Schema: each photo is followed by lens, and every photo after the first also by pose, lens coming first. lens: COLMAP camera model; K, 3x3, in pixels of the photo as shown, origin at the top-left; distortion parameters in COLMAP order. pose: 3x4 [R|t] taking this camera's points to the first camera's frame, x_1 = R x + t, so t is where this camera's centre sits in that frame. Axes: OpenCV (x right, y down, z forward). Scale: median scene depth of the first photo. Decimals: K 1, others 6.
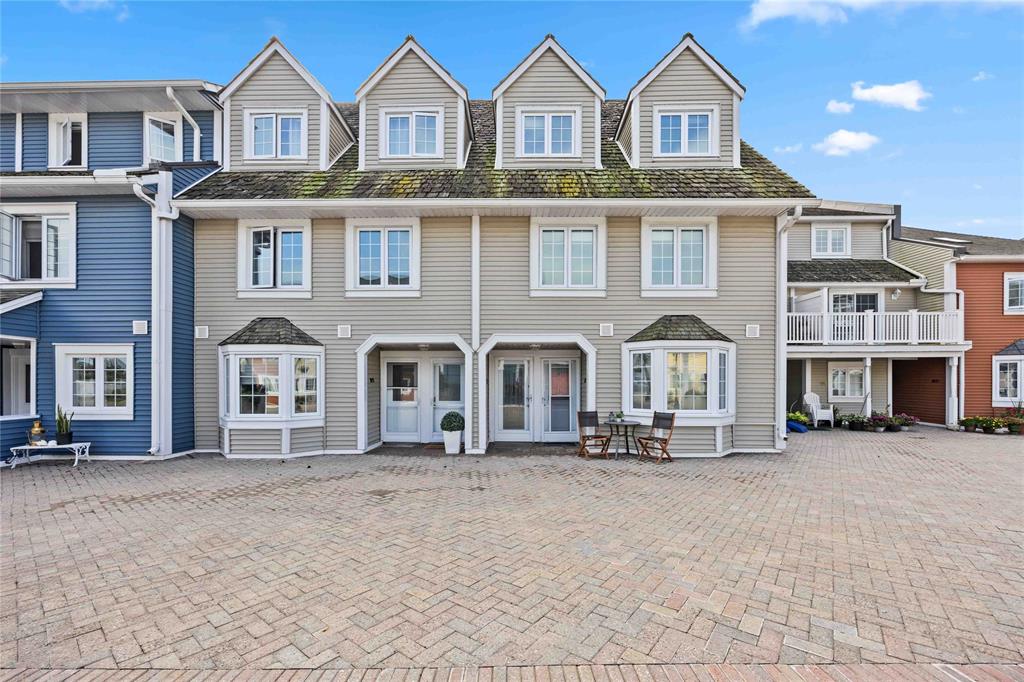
lens RADIAL K [[387.9, 0, 512.0], [0, 387.9, 341.0], [0, 0, 1]] dist [-0.002987, 0.000033]
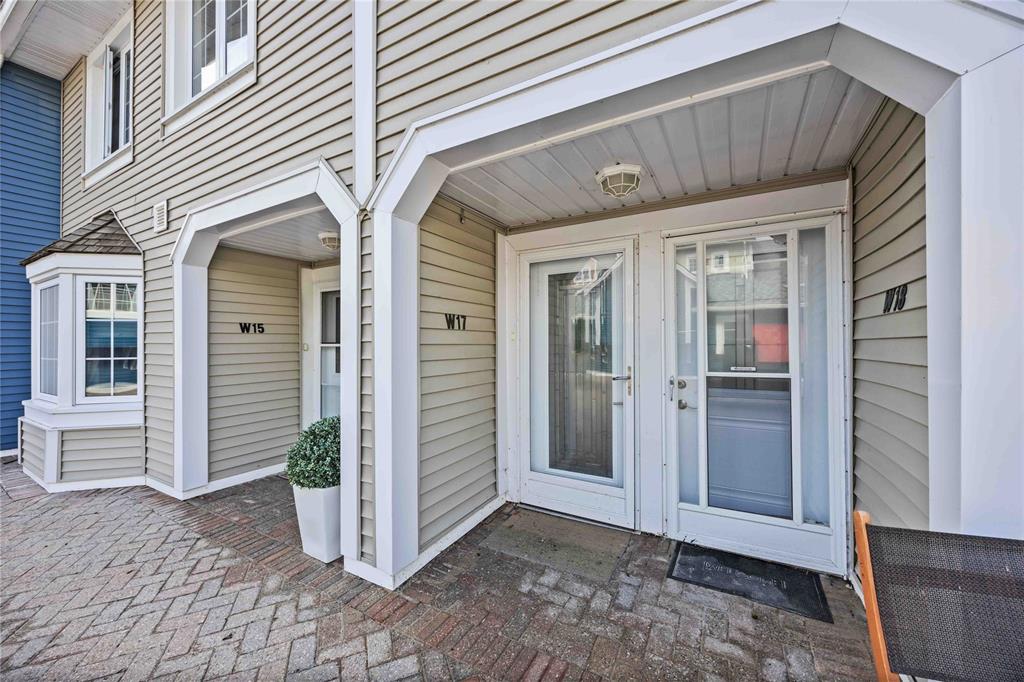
lens RADIAL K [[387.9, 0, 512.0], [0, 387.9, 341.0], [0, 0, 1]] dist [-0.002987, 0.000033]
pose [[0.874970, -0.008910, -0.484094, 0.126438], [0.061107, 0.993868, 0.092155, 0.099279], [0.480305, -0.110214, 0.870149, 0.800043]]
